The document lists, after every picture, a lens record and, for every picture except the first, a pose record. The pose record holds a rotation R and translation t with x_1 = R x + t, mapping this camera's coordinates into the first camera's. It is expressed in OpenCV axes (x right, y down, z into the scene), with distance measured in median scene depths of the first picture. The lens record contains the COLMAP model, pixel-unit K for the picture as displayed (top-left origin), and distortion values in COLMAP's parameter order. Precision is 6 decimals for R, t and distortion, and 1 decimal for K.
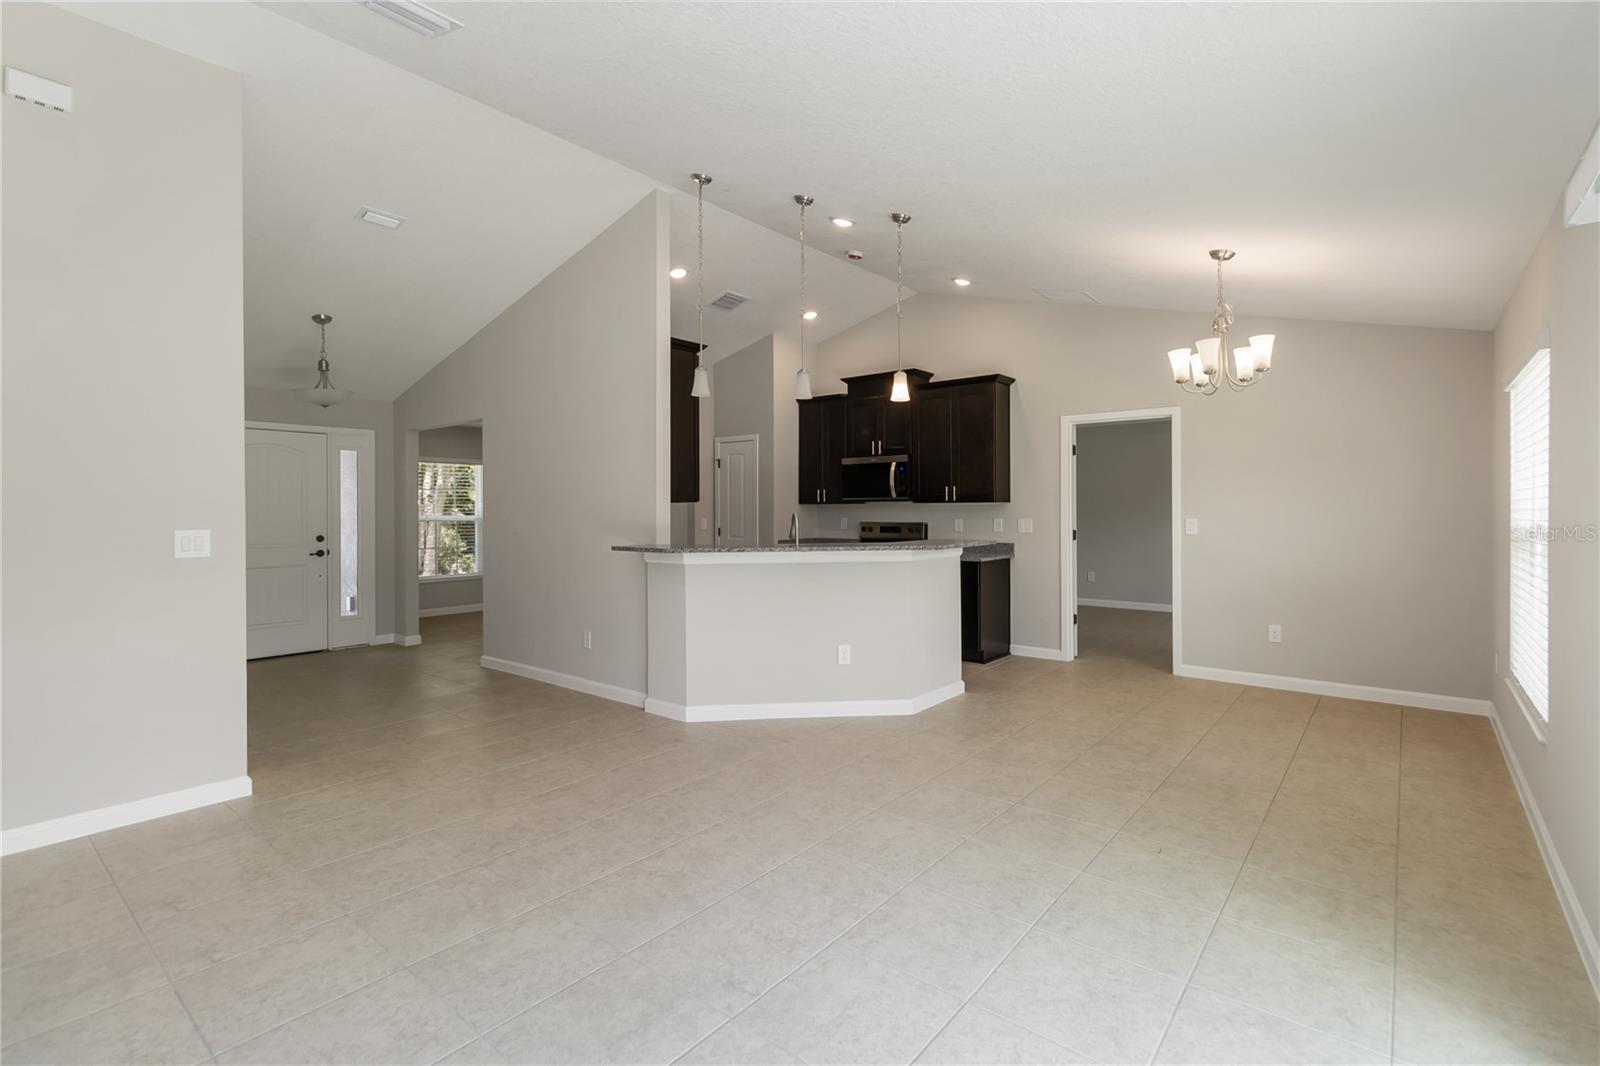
lens RADIAL K [[737.3, 0, 809.2], [0, 737.3, 508.7], [0, 0, 1]] dist [0.001944, -0.000525]
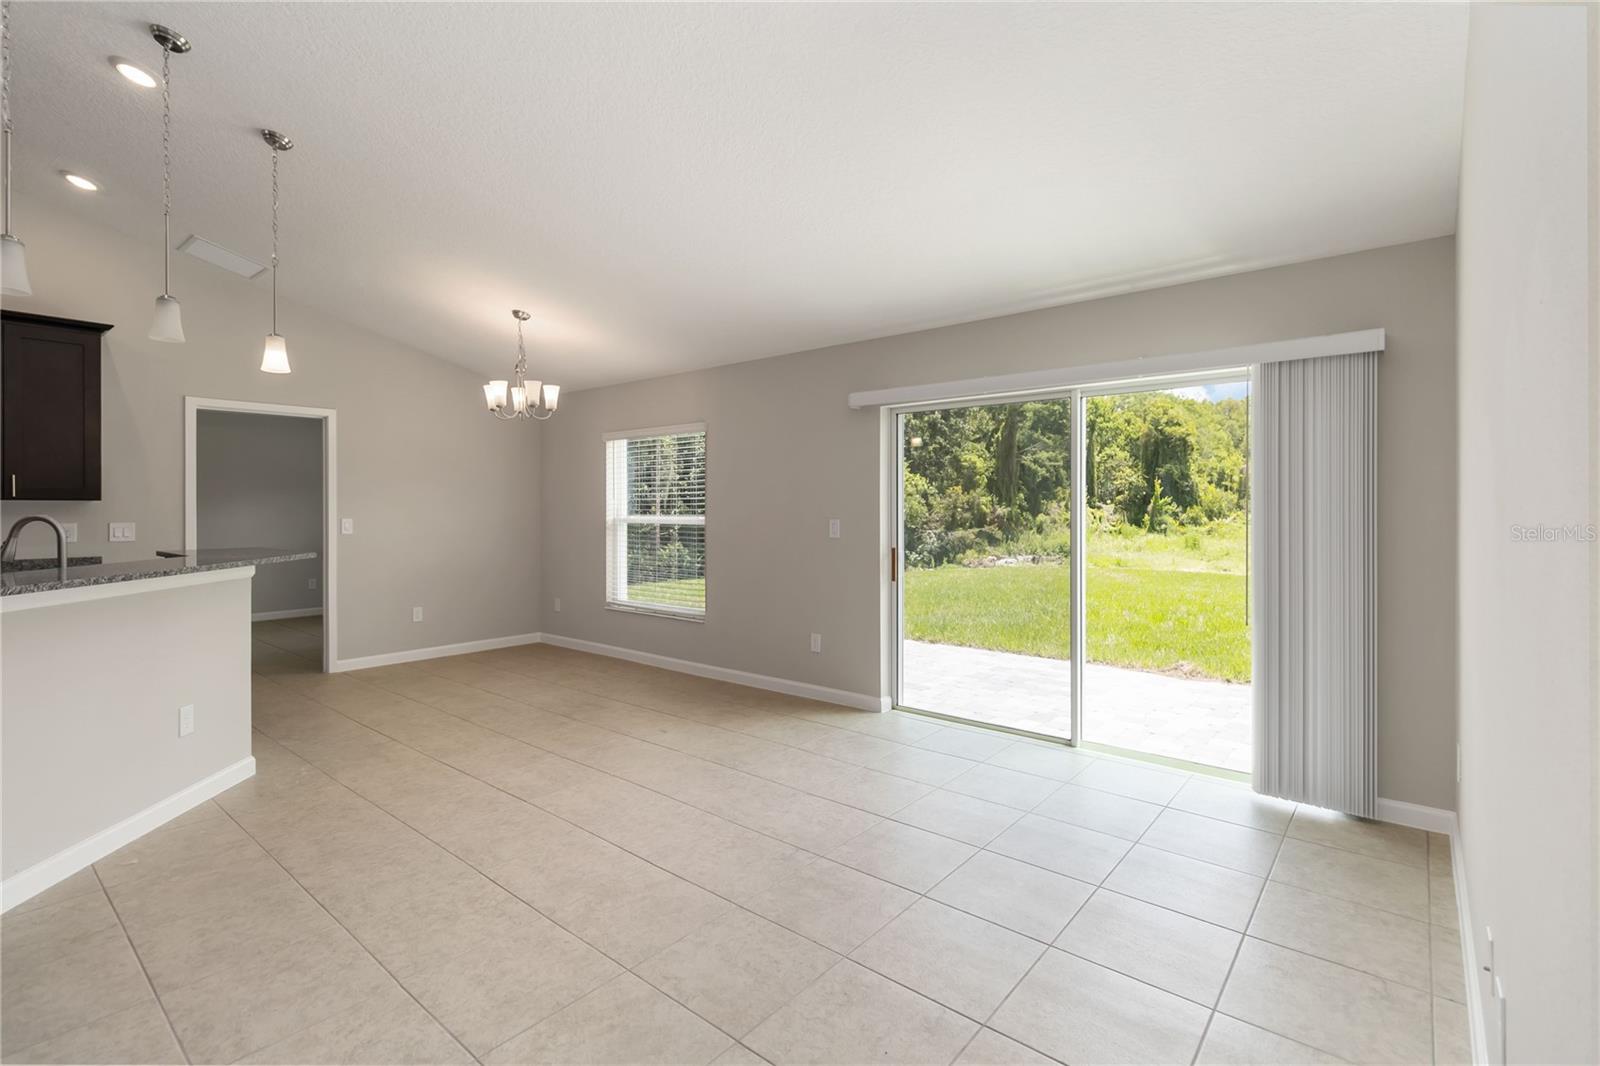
lens RADIAL K [[737.3, 0, 809.2], [0, 737.3, 508.7], [0, 0, 1]] dist [0.001944, -0.000525]
pose [[0.007625, 0.000605, 0.999971, -0.521009], [0.001842, 0.999998, -0.000619, 0.000997], [-0.999969, 0.001847, 0.007624, 0.336940]]
